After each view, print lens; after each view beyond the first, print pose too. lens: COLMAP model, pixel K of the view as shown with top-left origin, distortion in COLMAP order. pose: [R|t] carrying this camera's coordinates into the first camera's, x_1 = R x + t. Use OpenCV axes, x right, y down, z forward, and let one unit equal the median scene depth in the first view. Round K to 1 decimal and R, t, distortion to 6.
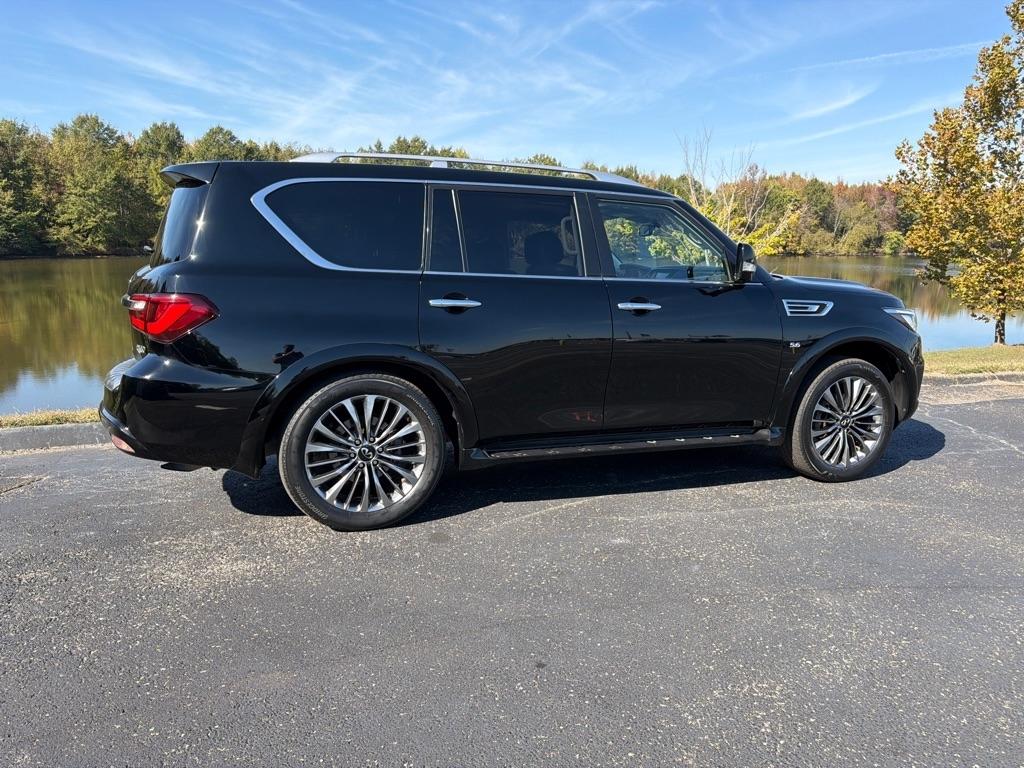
lens RADIAL K [[727.7, 0, 515.1], [0, 727.7, 386.9], [0, 0, 1]] dist [0.035853, -0.041269]
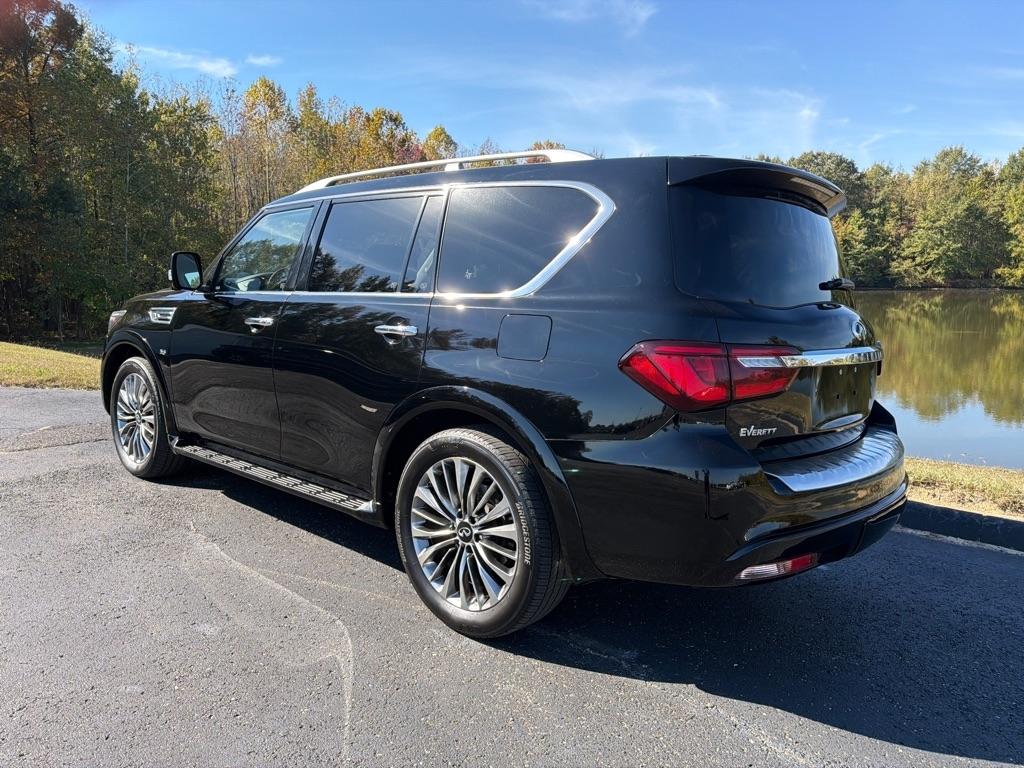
lens RADIAL K [[727.7, 0, 503.0], [0, 727.7, 390.3], [0, 0, 1]] dist [0.035853, -0.041269]
pose [[0.484302, 0.128933, -0.865348, 0.128642], [-0.162567, 0.985119, 0.055796, -0.018526], [0.859665, 0.113655, 0.498055, 0.115660]]
